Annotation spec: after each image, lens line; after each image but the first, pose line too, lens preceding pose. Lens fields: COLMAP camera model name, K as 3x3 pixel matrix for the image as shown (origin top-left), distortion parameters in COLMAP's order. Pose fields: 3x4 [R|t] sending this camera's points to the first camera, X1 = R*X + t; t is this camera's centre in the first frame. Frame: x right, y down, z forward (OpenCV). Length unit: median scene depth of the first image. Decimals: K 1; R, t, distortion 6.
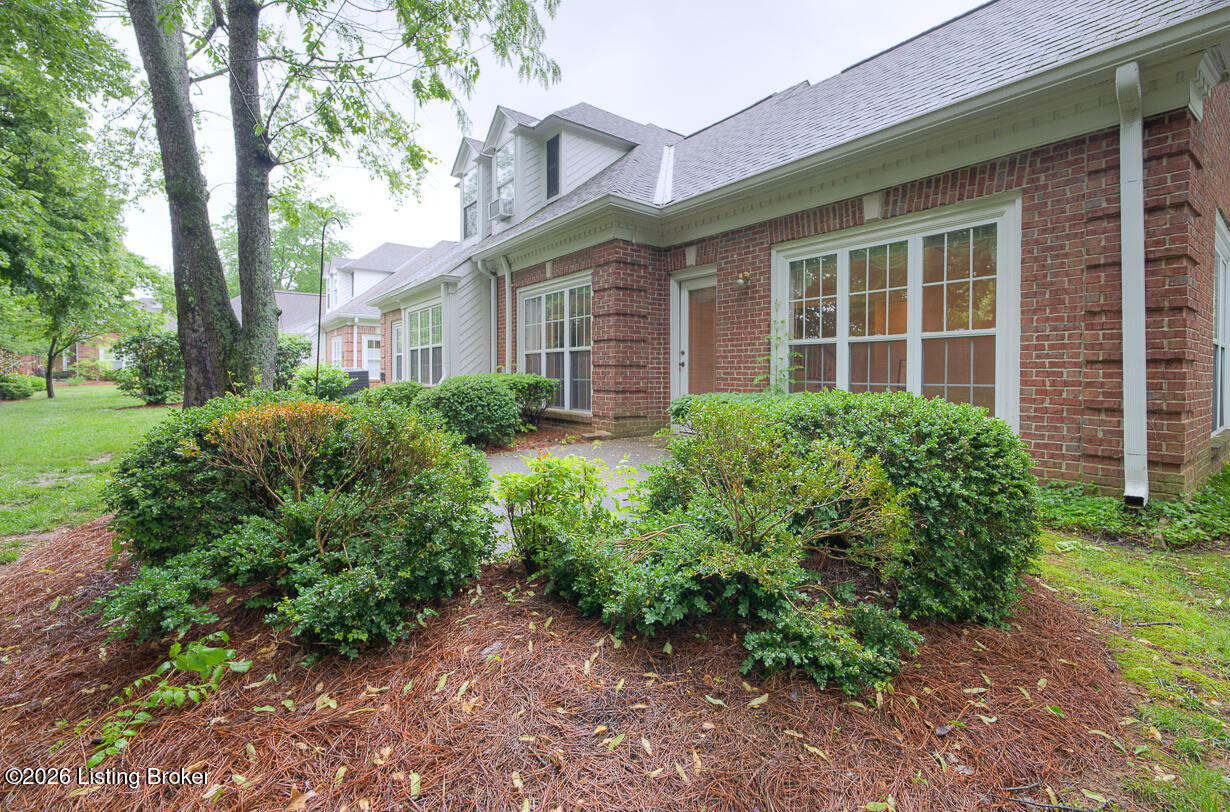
lens RADIAL K [[516.0, 0, 618.7], [0, 516.0, 358.8], [0, 0, 1]] dist [-0.000299, 0.000061]
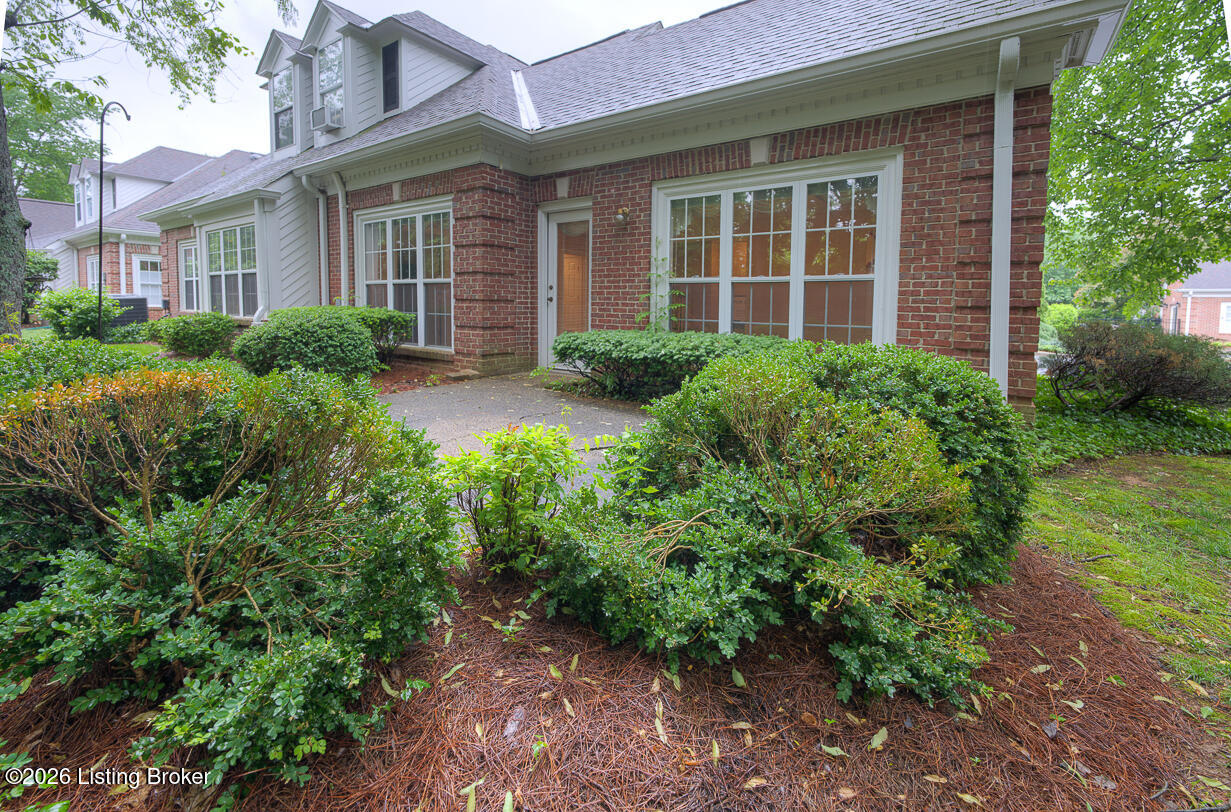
lens RADIAL K [[505.9, 0, 587.0], [0, 505.9, 318.1], [0, 0, 1]] dist [0.002242, -0.000256]
pose [[0.964765, 0.000528, 0.263113, -0.076462], [-0.015573, 0.998359, 0.055099, -0.009266], [-0.262652, -0.057255, 0.963190, 0.073299]]
